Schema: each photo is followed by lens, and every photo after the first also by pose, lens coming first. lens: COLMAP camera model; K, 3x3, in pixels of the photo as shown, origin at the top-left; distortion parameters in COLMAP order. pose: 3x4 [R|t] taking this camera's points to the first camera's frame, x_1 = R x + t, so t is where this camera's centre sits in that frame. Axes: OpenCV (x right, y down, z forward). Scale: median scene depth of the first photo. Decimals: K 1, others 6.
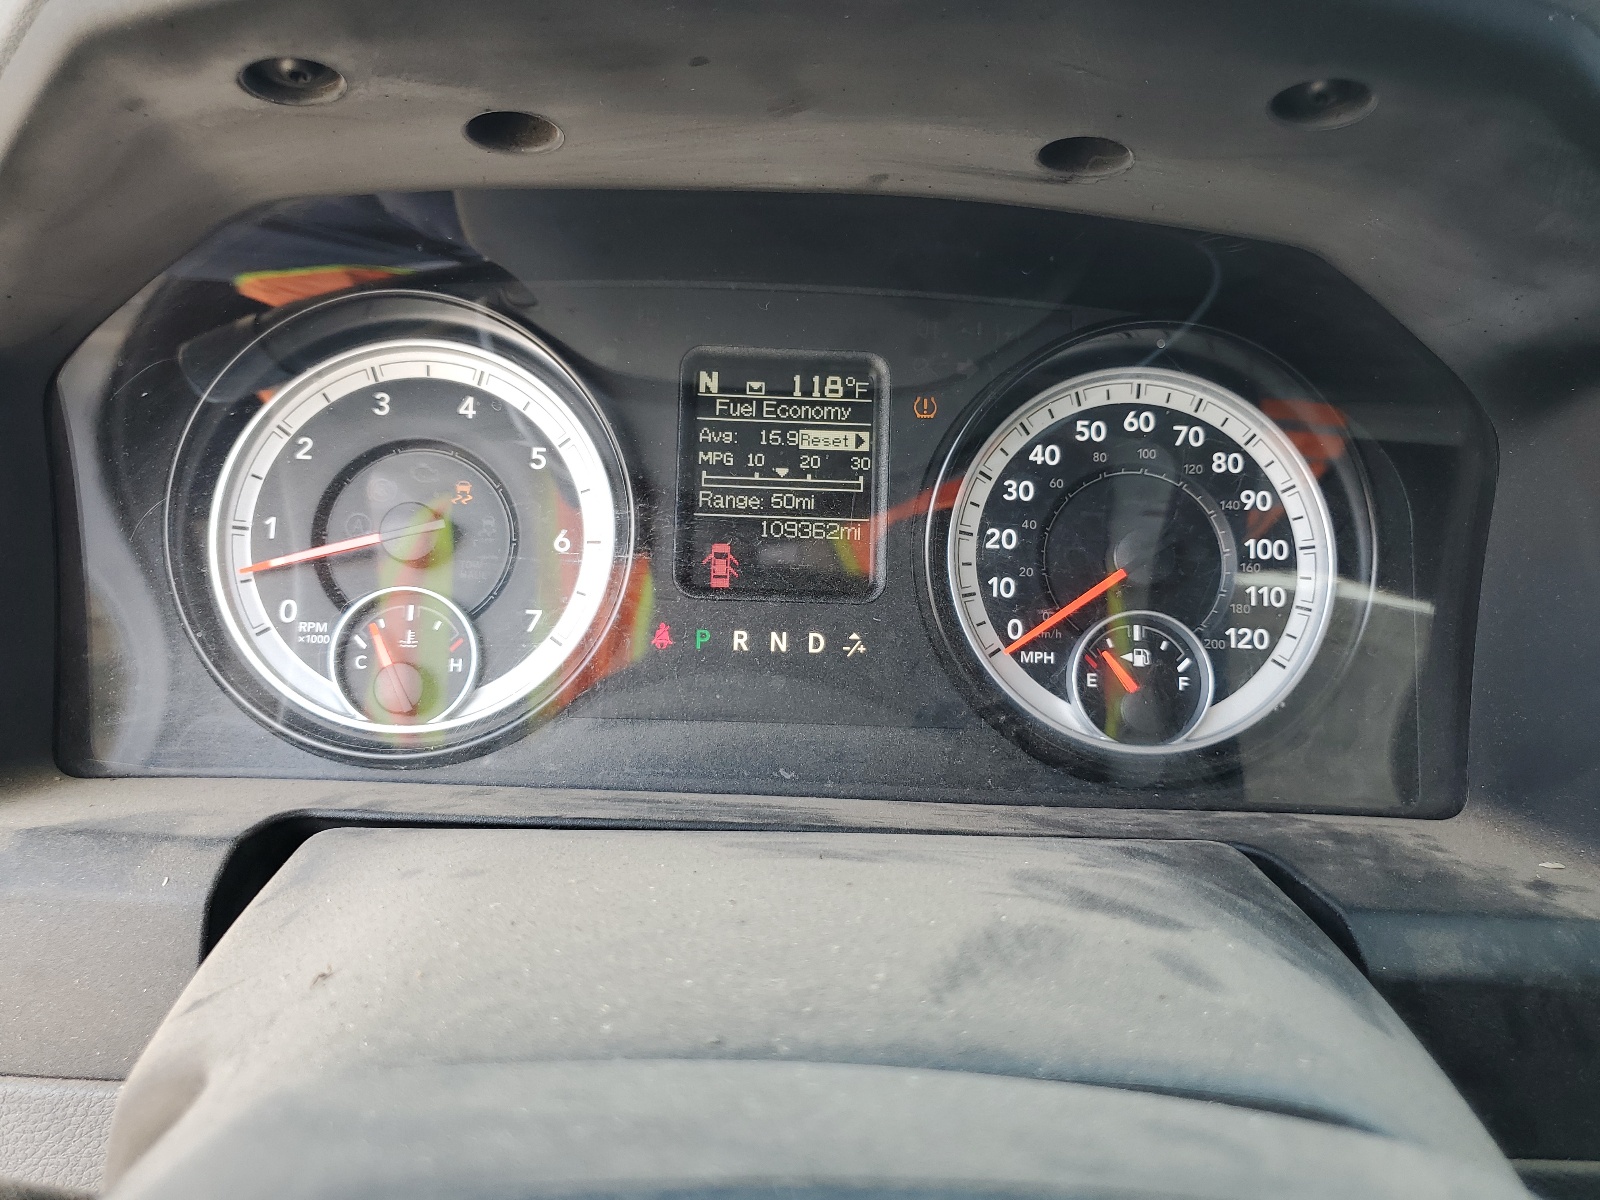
lens RADIAL K [[1220.0, 0, 798.2], [0, 1220.0, 600.5], [0, 0, 1]] dist [-0.052102, -0.000758]
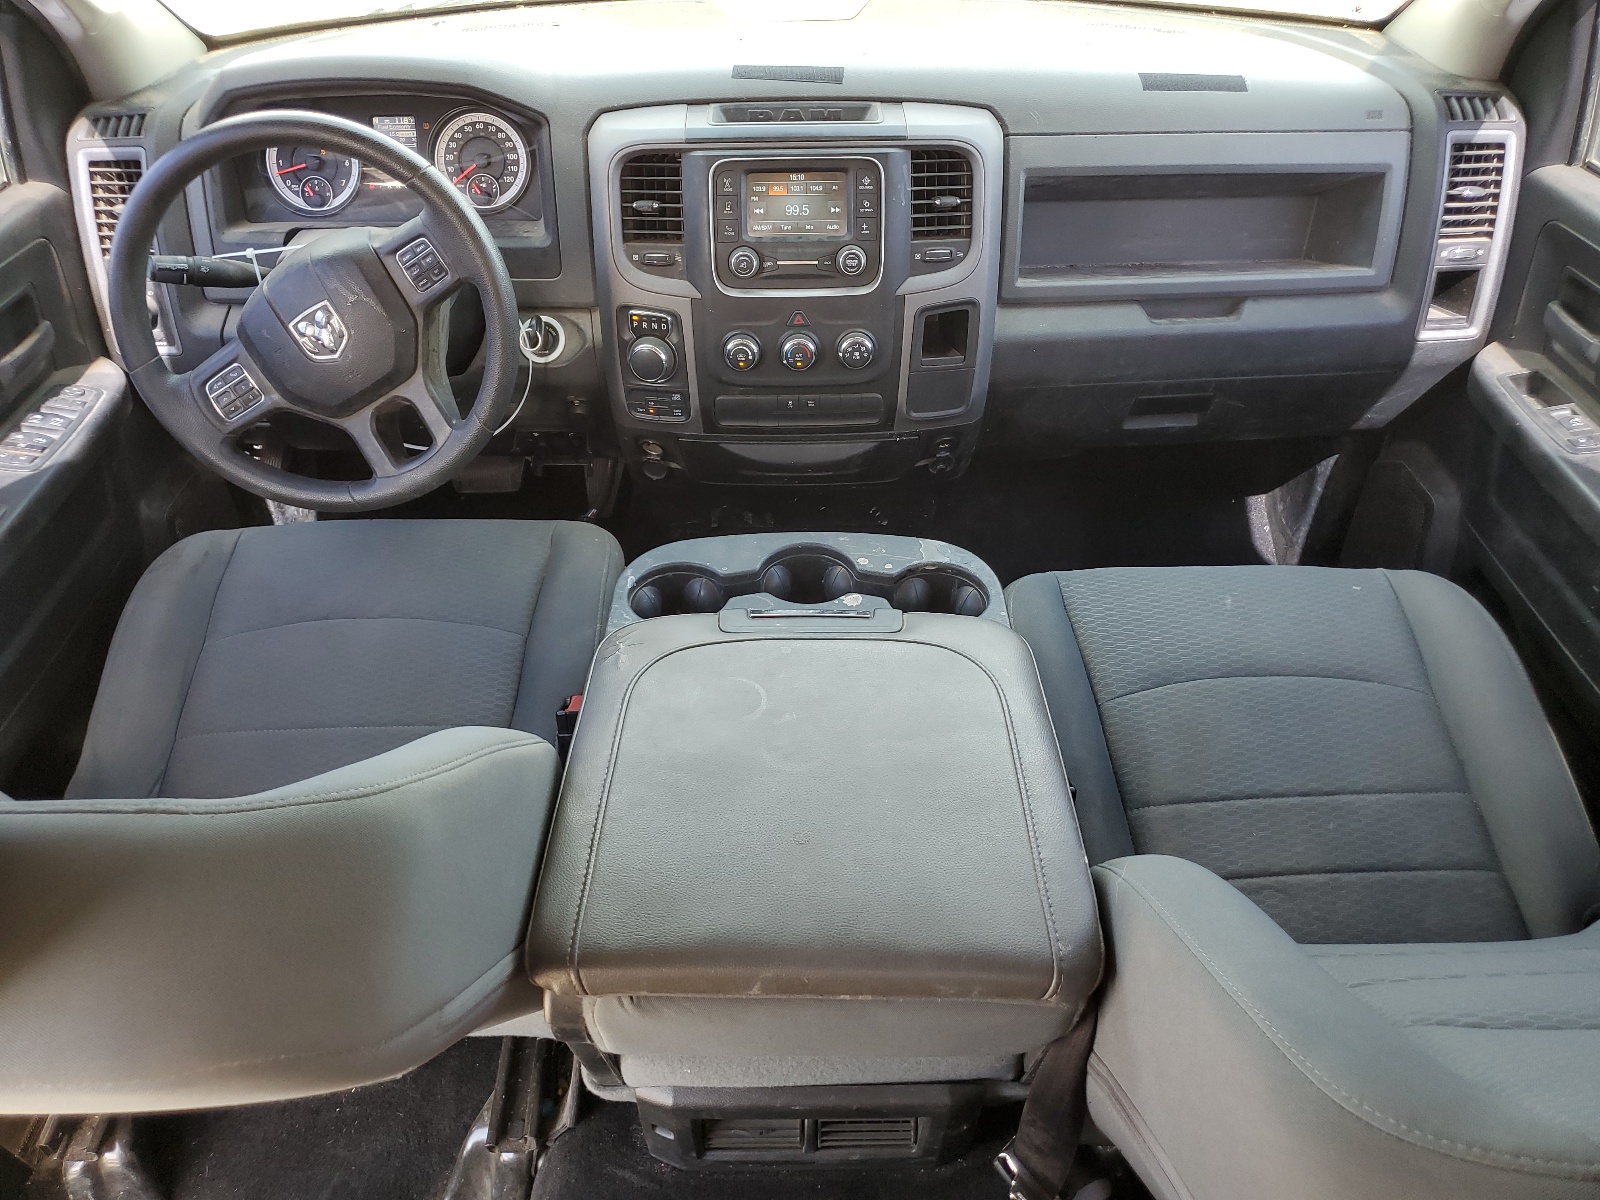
lens RADIAL K [[1220.0, 0, 800.0], [0, 1220.0, 598.9], [0, 0, 1]] dist [-0.052102, -0.000758]
pose [[0.999279, -0.022394, -0.030657, 1.484760], [0.032948, 0.912736, 0.407220, -0.317381], [0.018862, -0.407937, 0.912815, -3.446346]]
